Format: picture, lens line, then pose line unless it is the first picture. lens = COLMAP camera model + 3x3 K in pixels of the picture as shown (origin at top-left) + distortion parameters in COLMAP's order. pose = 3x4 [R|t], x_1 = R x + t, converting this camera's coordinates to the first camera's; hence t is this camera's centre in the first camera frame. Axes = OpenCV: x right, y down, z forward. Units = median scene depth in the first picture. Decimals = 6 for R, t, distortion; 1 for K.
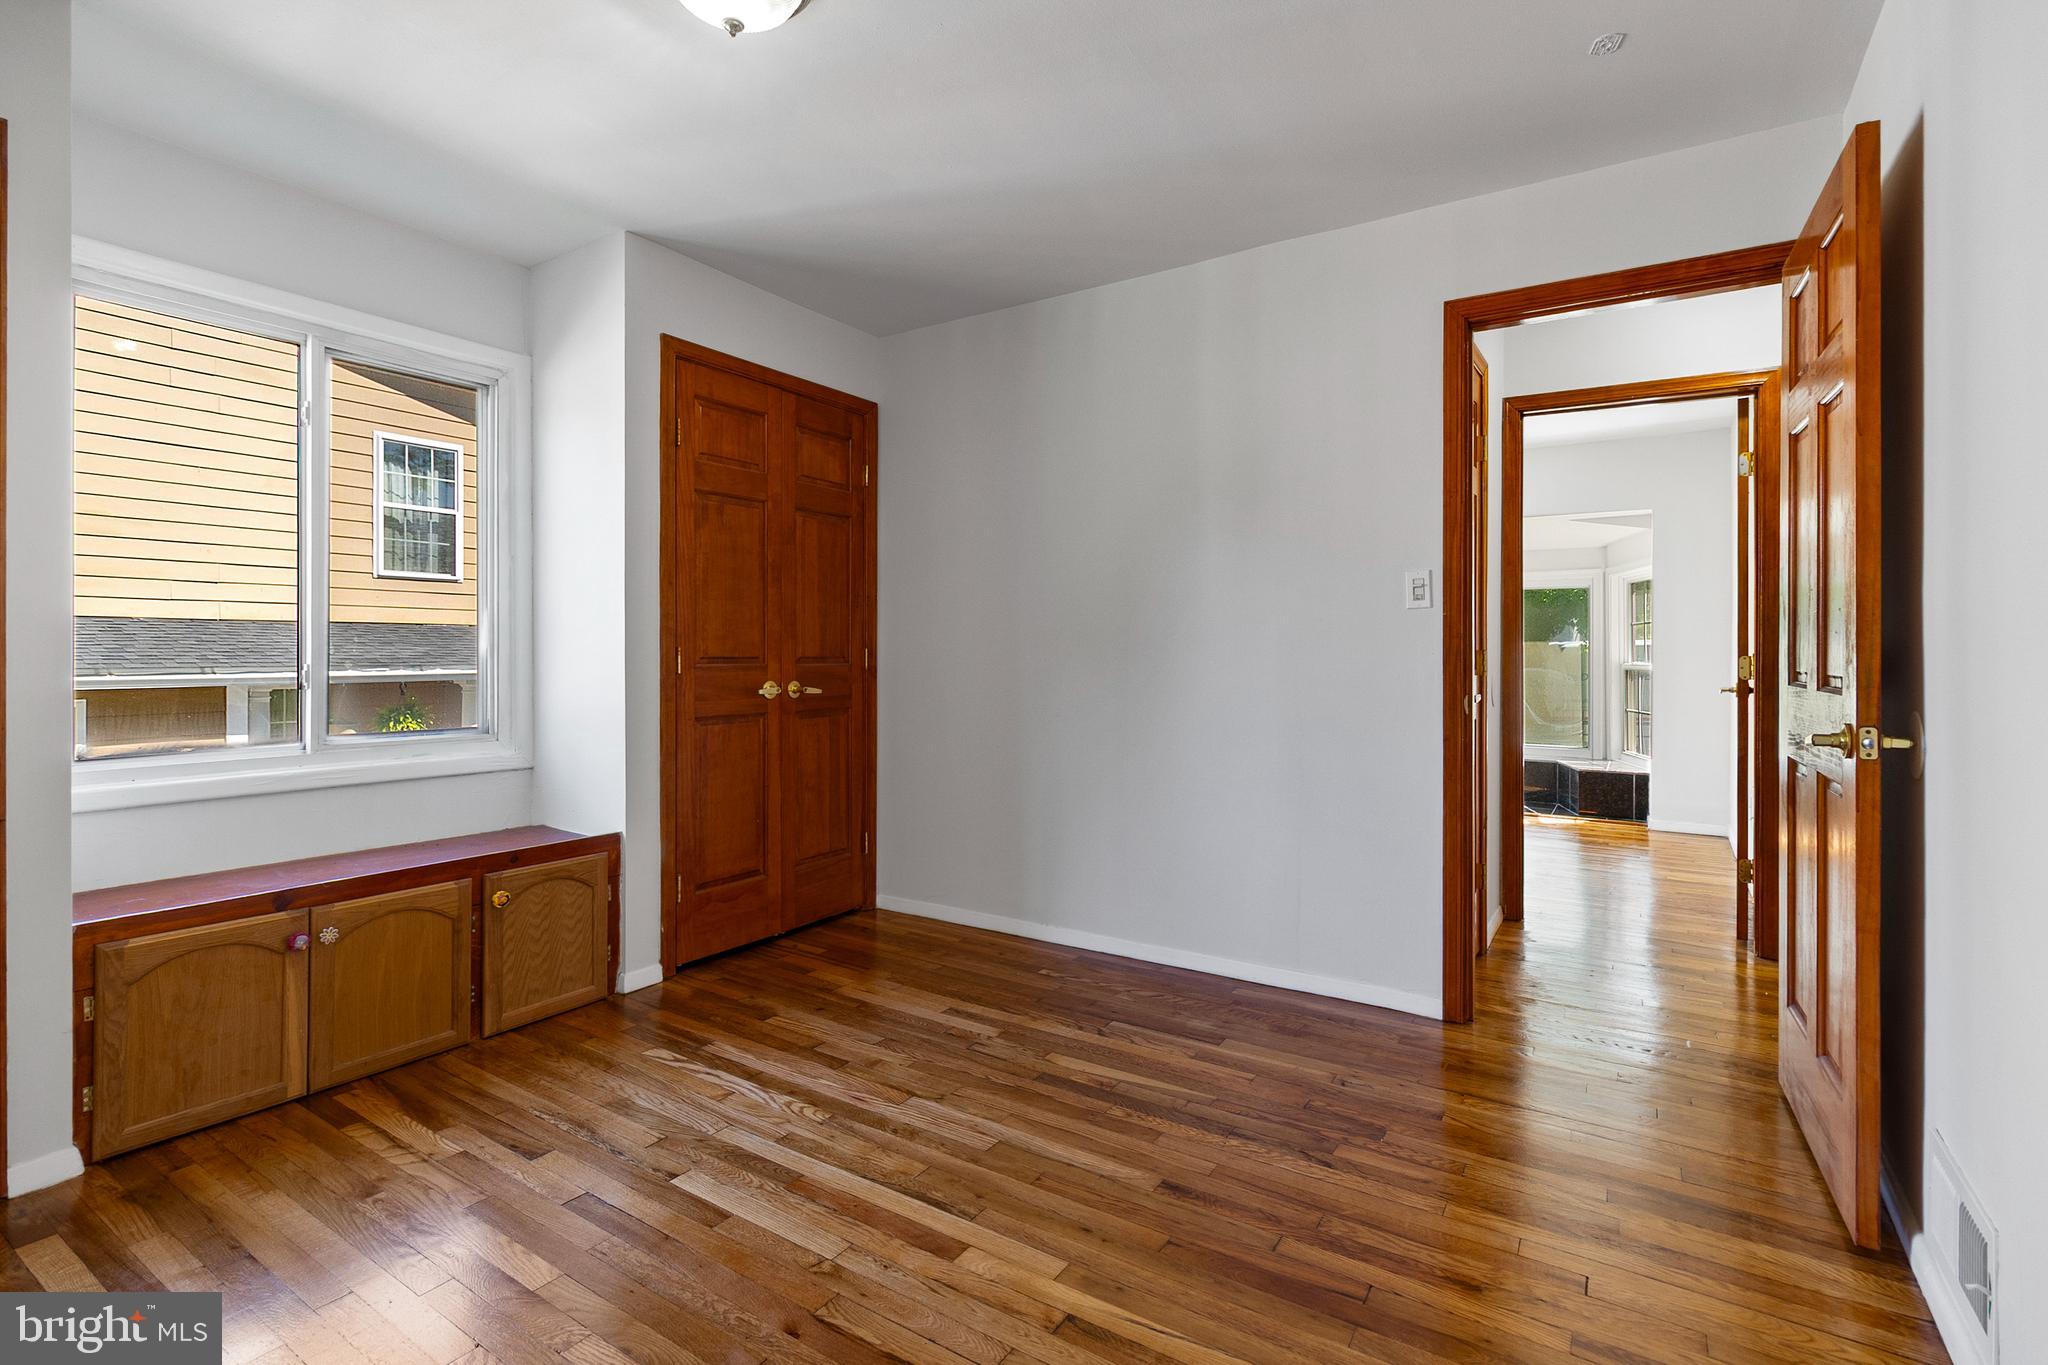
lens RADIAL K [[957.0, 0, 1018.7], [0, 957.0, 664.2], [0, 0, 1]] dist [0.002548, 0.000186]
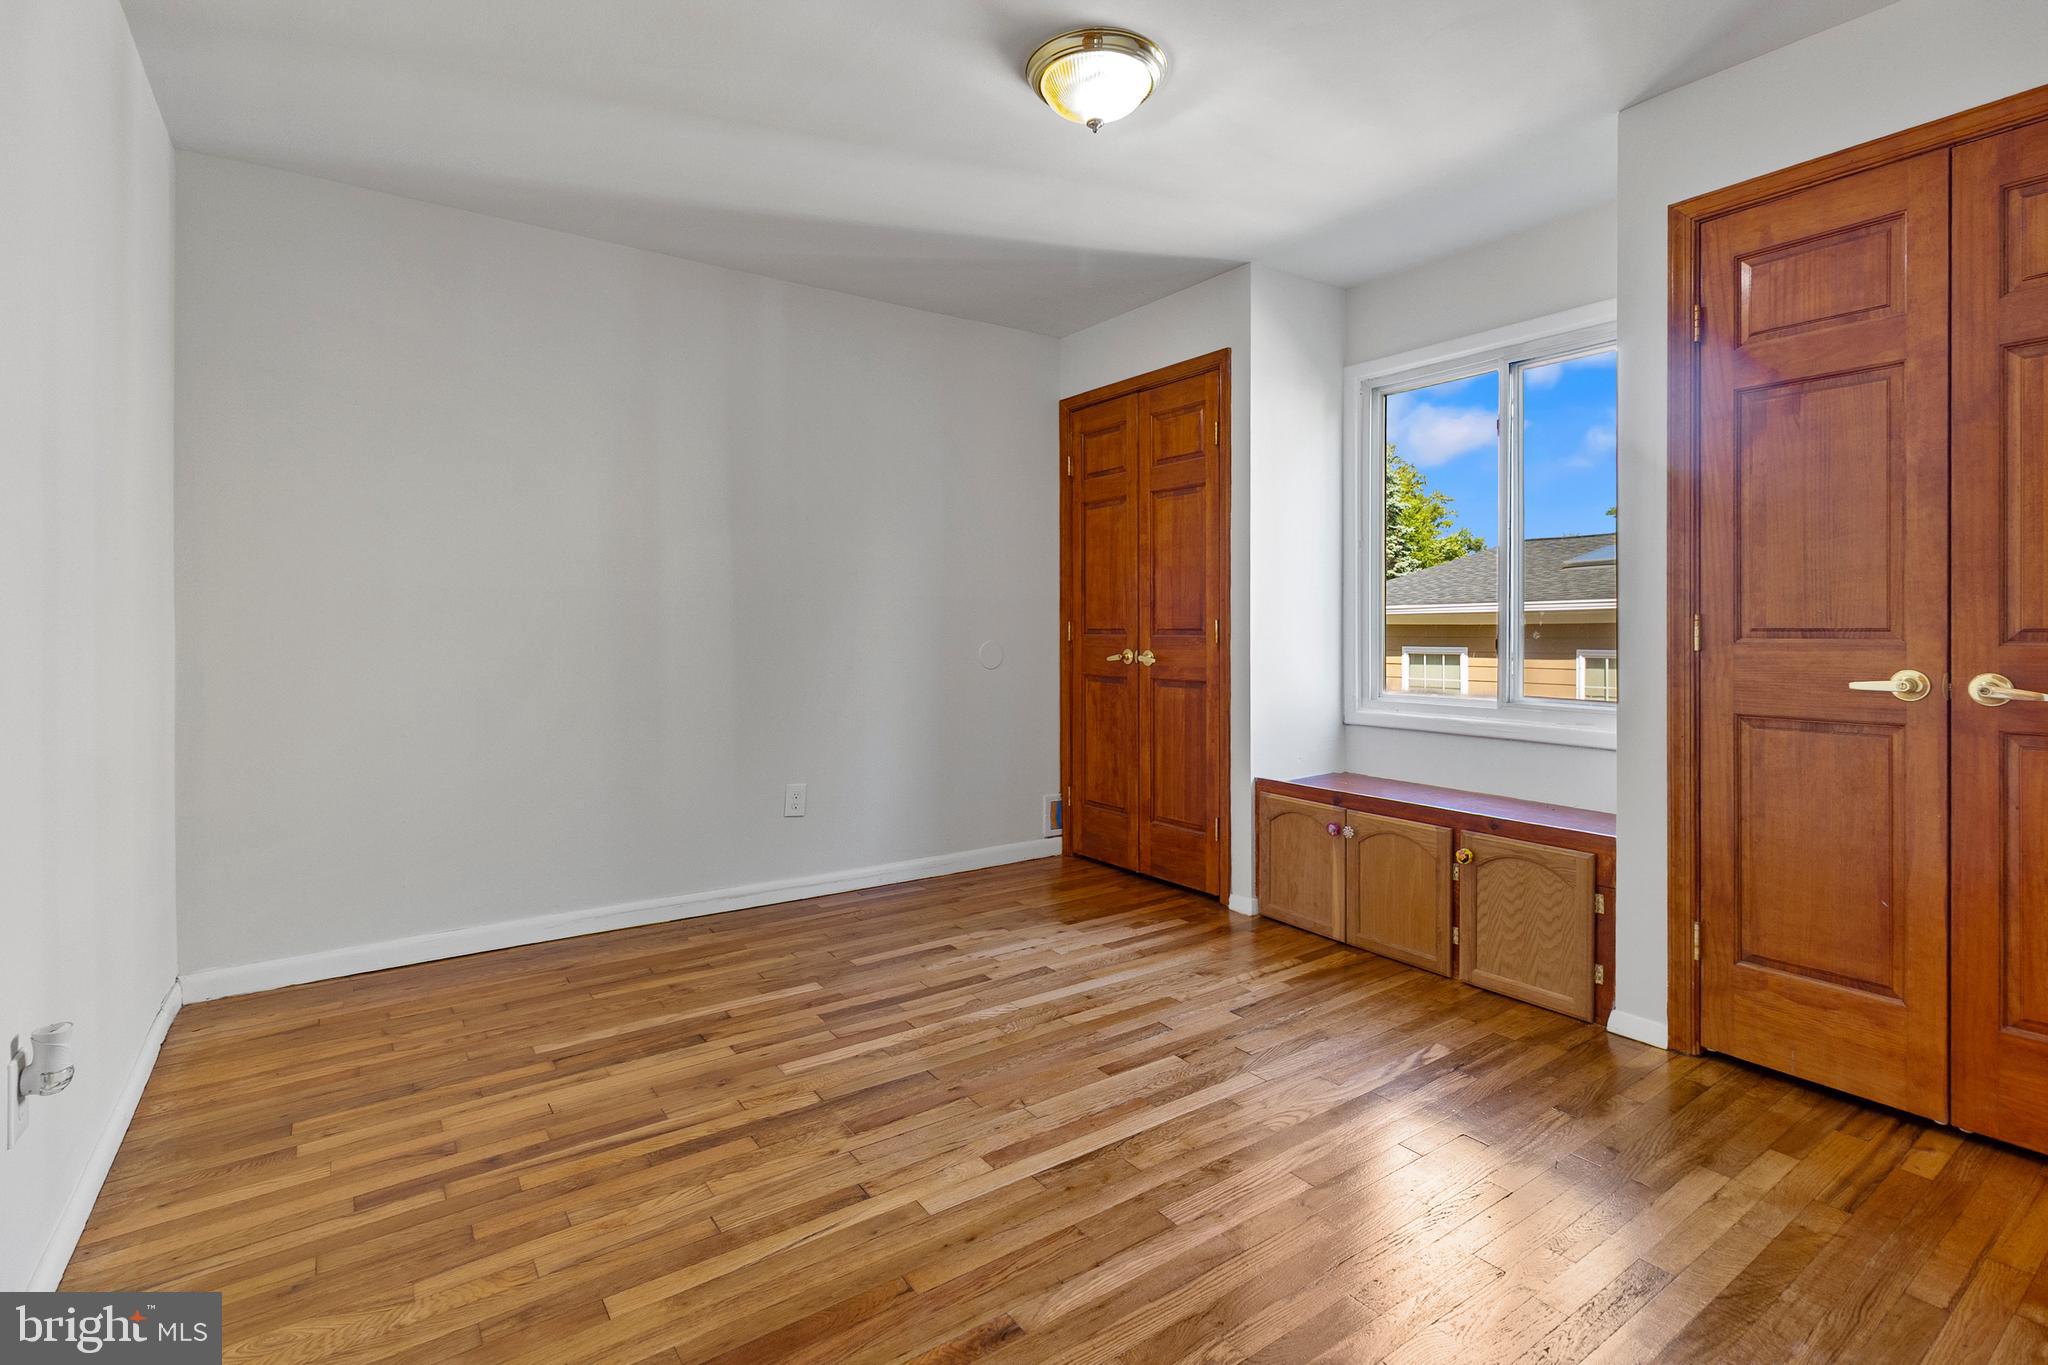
lens RADIAL K [[957.0, 0, 1039.1], [0, 957.0, 643.3], [0, 0, 1]] dist [0.002548, 0.000186]
pose [[-0.361094, 0.013118, -0.932437, 0.708027], [-0.010089, 0.999788, 0.017972, -0.005628], [0.932475, 0.015897, -0.360885, 1.082702]]
